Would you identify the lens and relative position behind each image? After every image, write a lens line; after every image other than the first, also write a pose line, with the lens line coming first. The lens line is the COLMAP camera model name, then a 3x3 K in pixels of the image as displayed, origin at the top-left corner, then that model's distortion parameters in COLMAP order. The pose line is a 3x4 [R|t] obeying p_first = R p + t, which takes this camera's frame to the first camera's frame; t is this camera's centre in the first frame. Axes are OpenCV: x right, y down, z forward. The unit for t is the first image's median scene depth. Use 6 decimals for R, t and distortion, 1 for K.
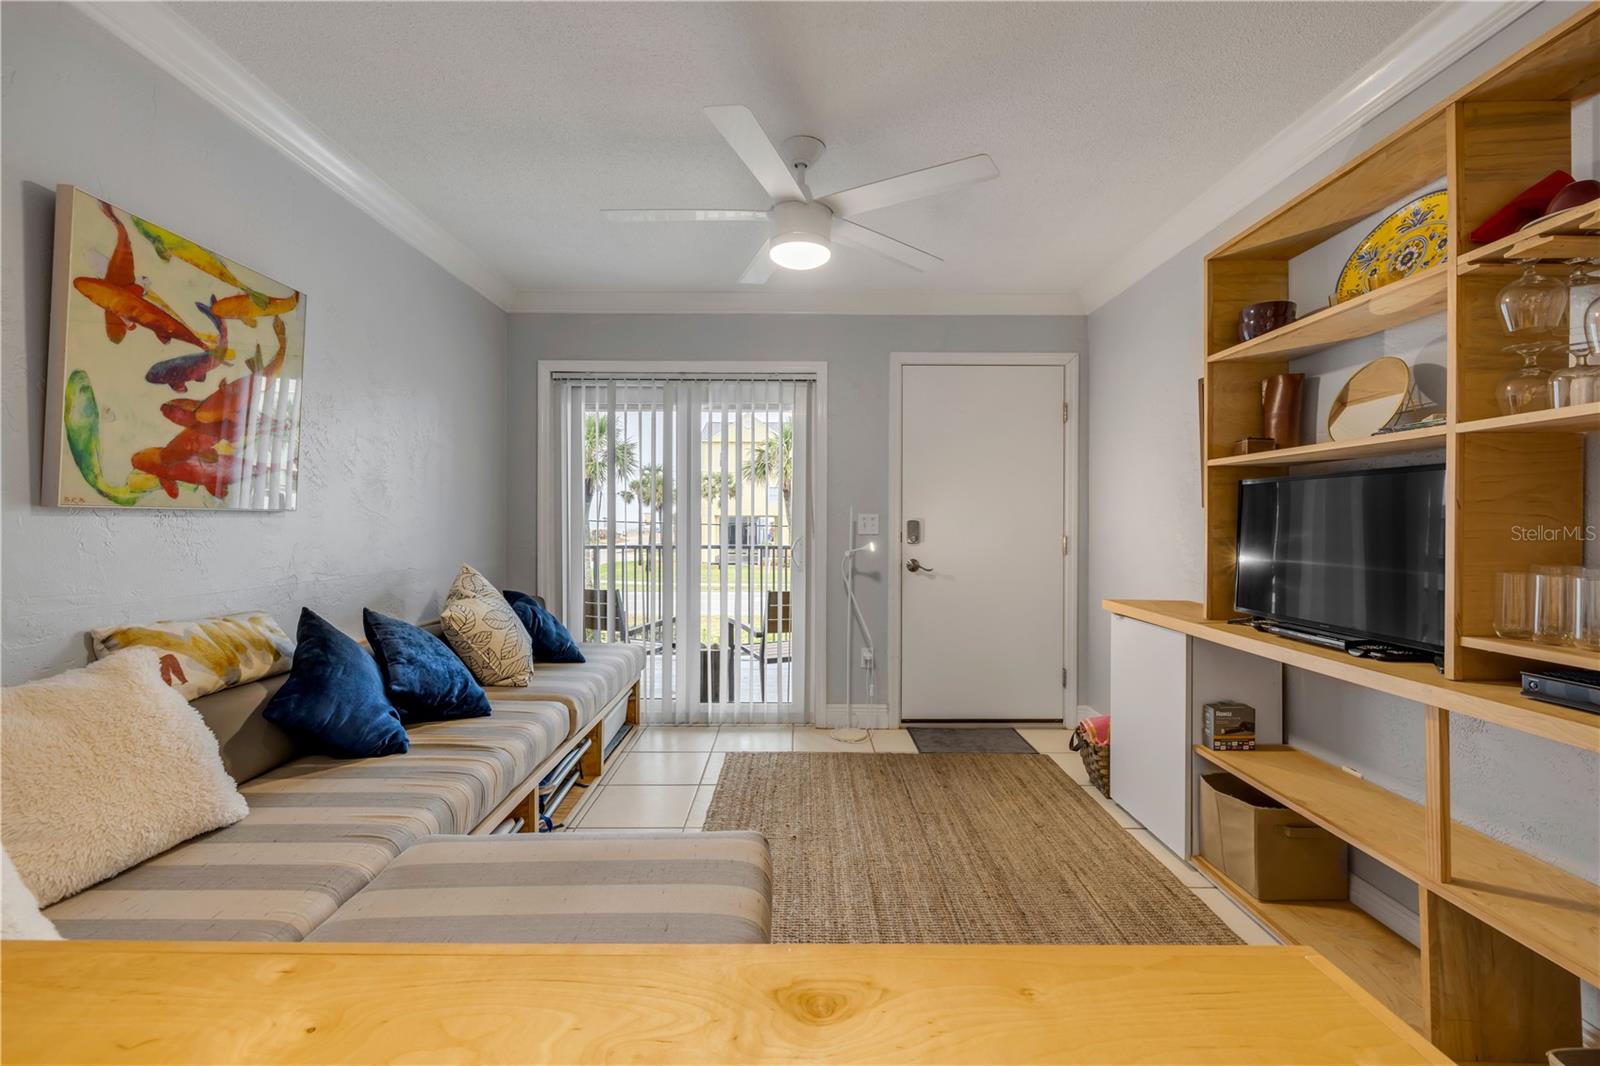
lens RADIAL K [[677.4, 0, 799.6], [0, 677.4, 523.1], [0, 0, 1]] dist [-0.001840, 0.000957]
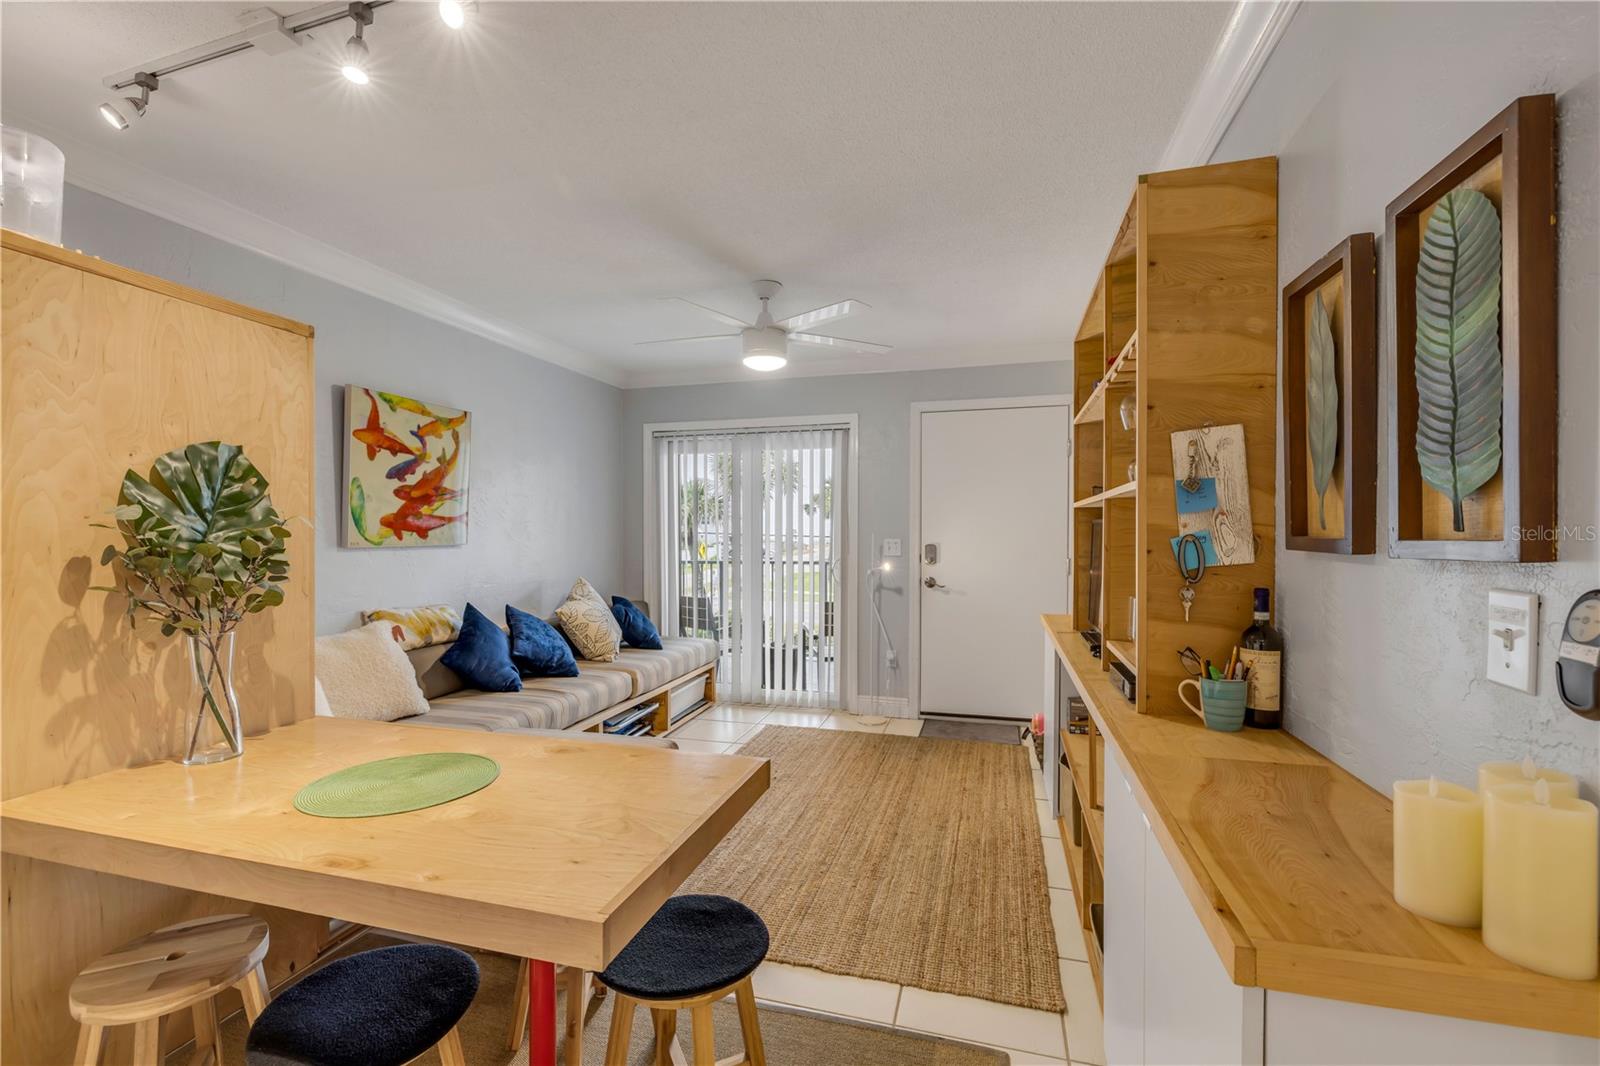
lens RADIAL K [[677.4, 0, 791.3], [0, 677.4, 545.4], [0, 0, 1]] dist [-0.001840, 0.000957]
pose [[0.959298, 0.000370, -0.282395, 0.484514], [0.004106, 0.999875, 0.015258, -0.037780], [0.282365, -0.015796, 0.959177, -0.364559]]
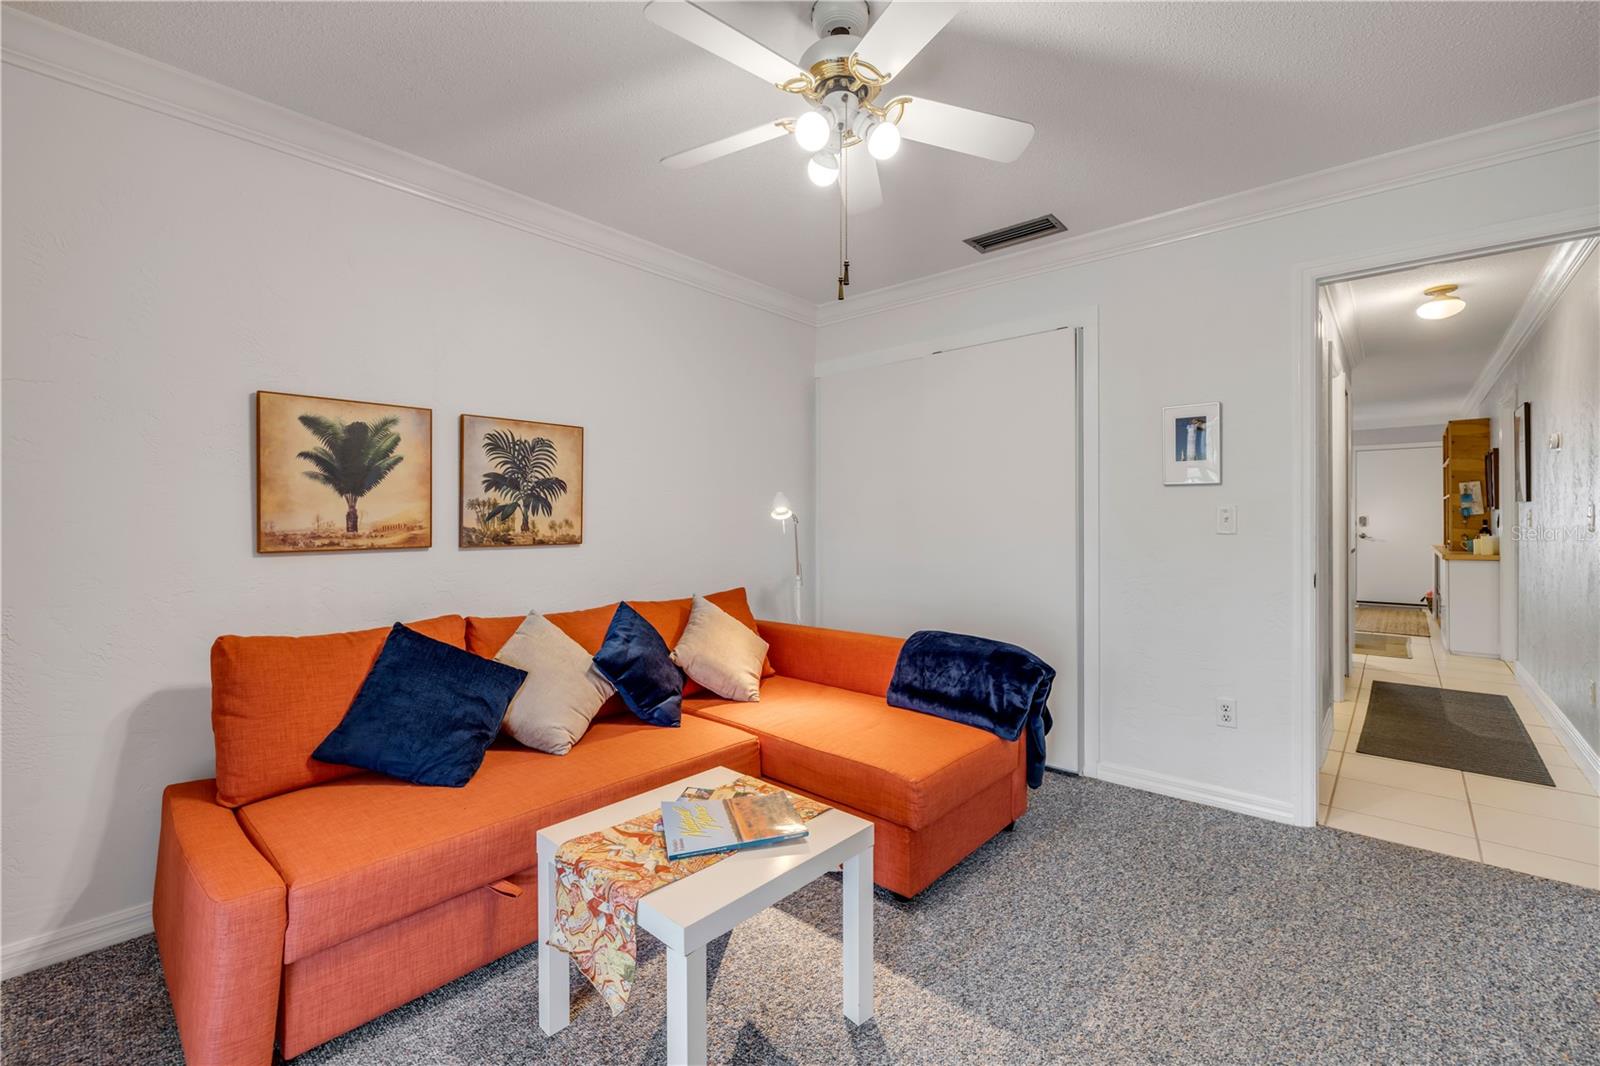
lens RADIAL K [[677.4, 0, 800.9], [0, 677.4, 521.1], [0, 0, 1]] dist [-0.001840, 0.000957]
pose [[0.750403, -0.003424, -0.660972, 0.462373], [0.002131, 0.999994, -0.002761, 0.024993], [0.660977, 0.000663, 0.750406, -3.660912]]
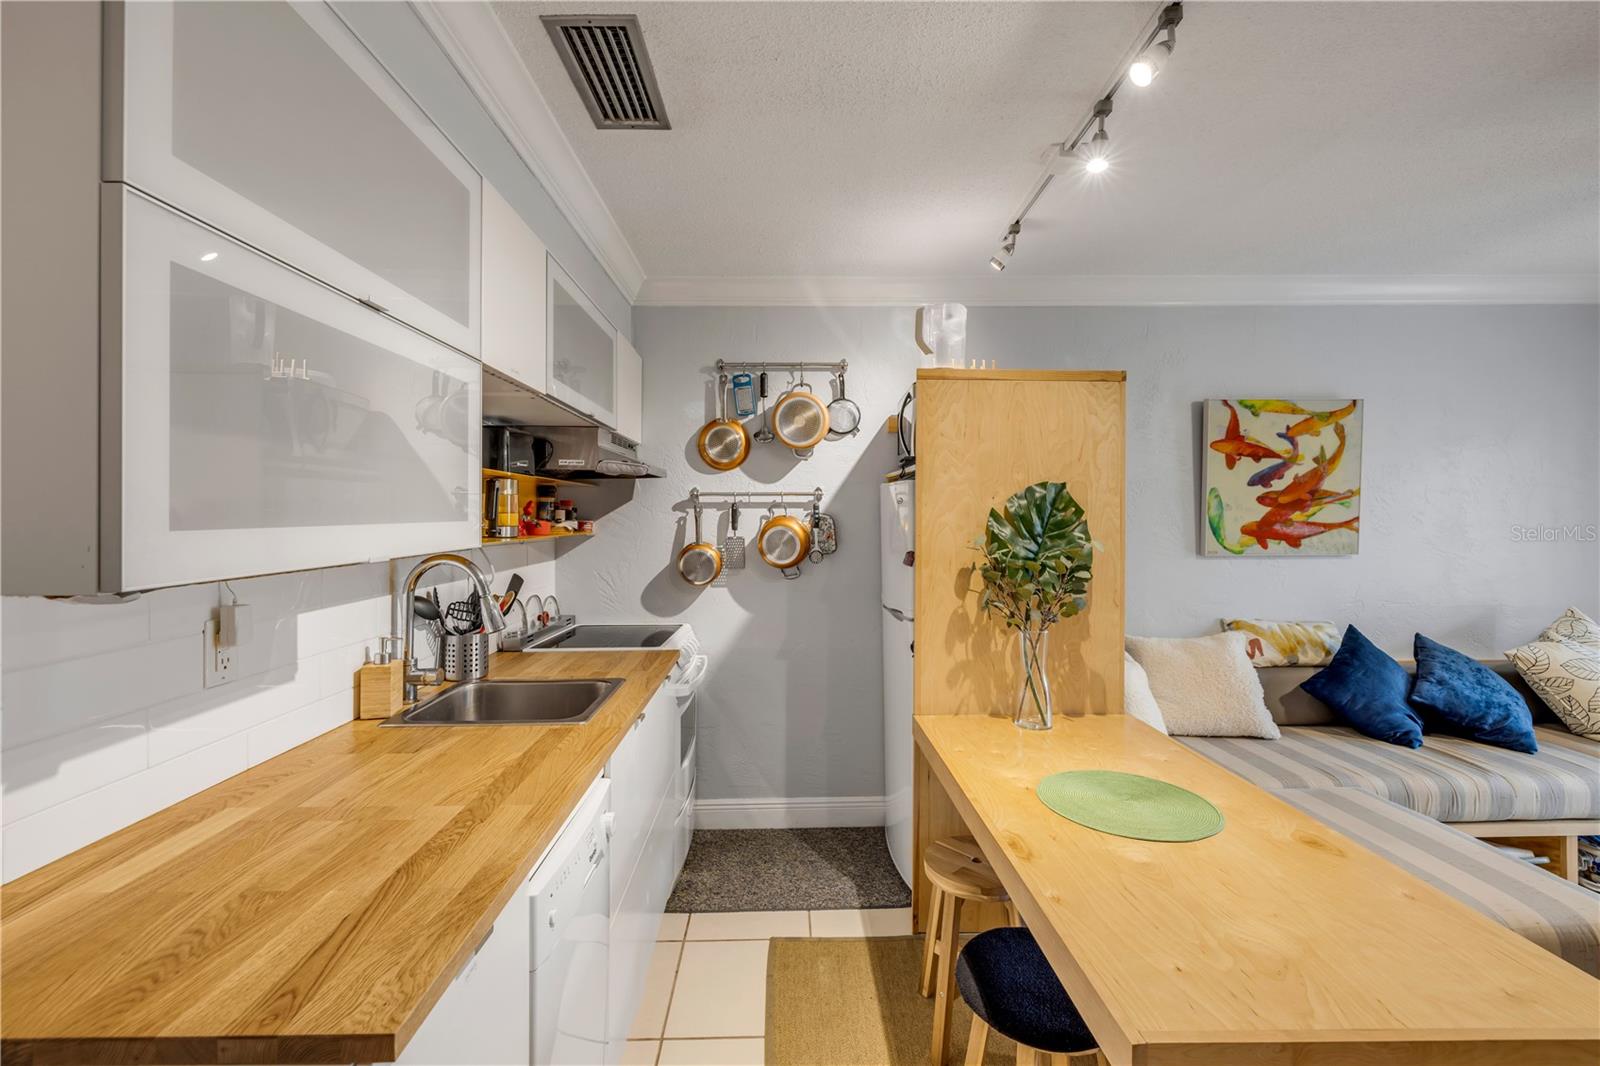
lens RADIAL K [[677.4, 0, 797.9], [0, 677.4, 511.5], [0, 0, 1]] dist [-0.001840, 0.000957]
pose [[0.022177, -0.009824, -0.999706, 0.637724], [0.000792, 0.999952, -0.009809, -0.095372], [0.999754, -0.000574, 0.022184, -0.192272]]
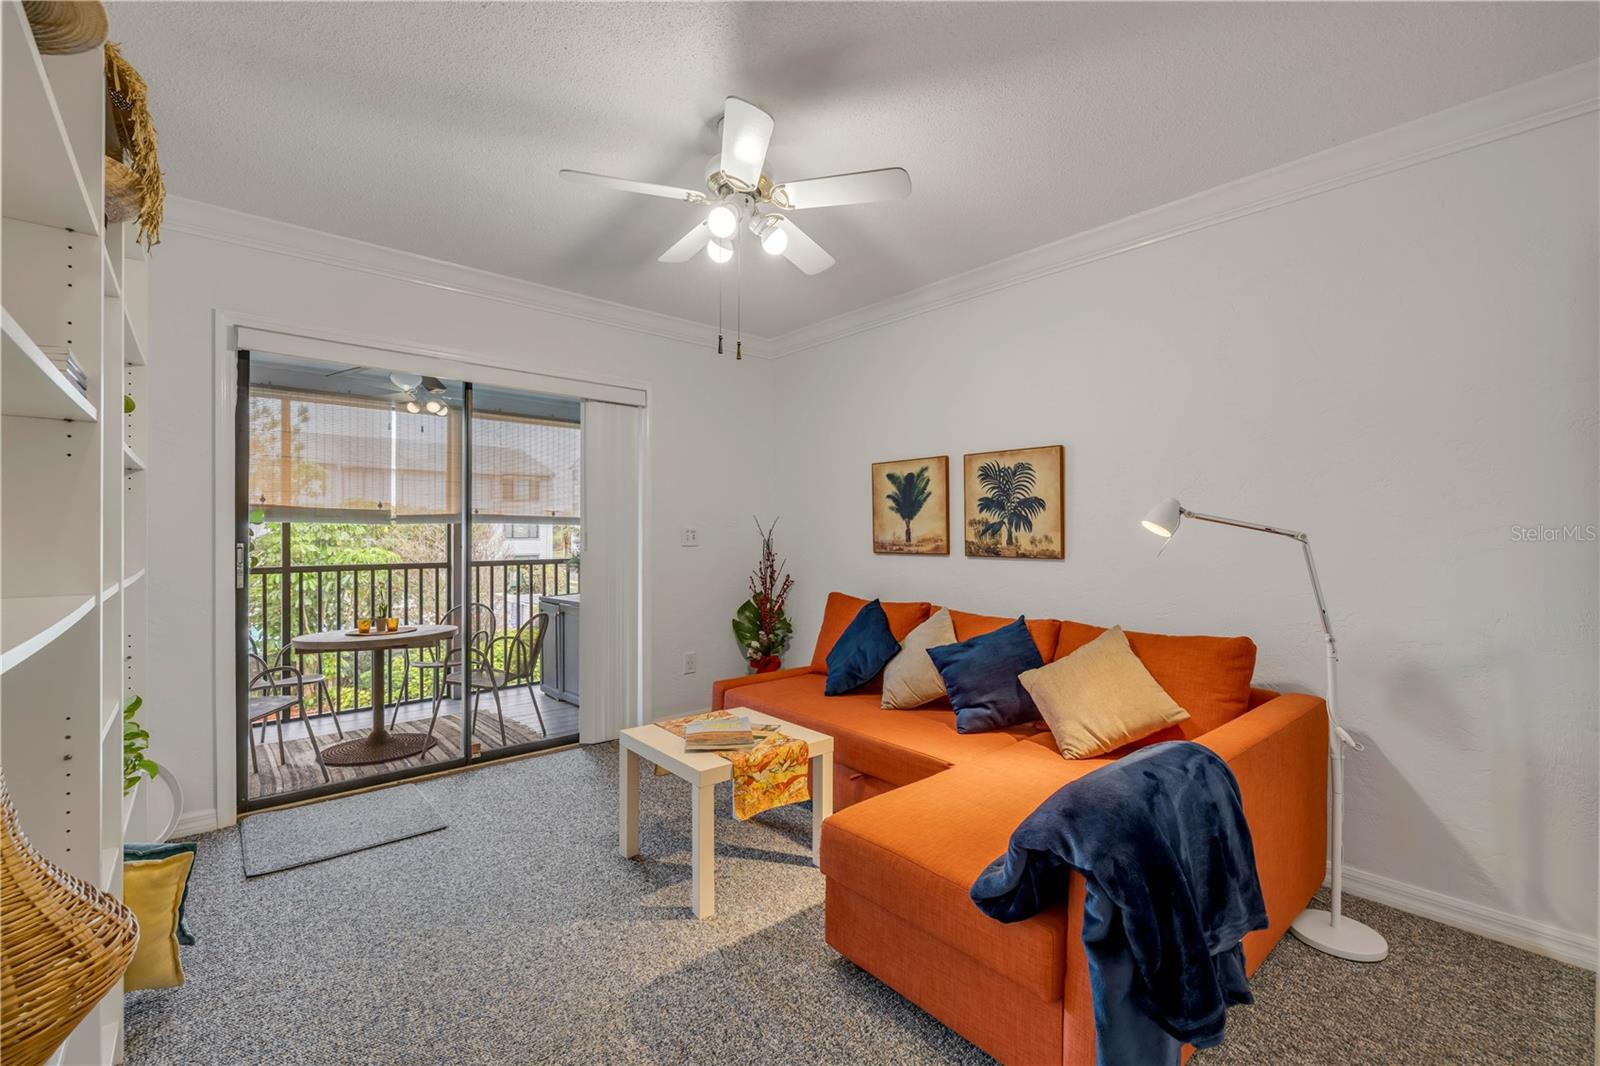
lens RADIAL K [[677.4, 0, 789.4], [0, 677.4, 534.8], [0, 0, 1]] dist [-0.001840, 0.000957]
pose [[-0.757412, -0.003960, -0.652925, 0.555927], [-0.008081, 0.999962, 0.003309, 0.016317], [0.652887, 0.007783, -0.757415, -2.325576]]
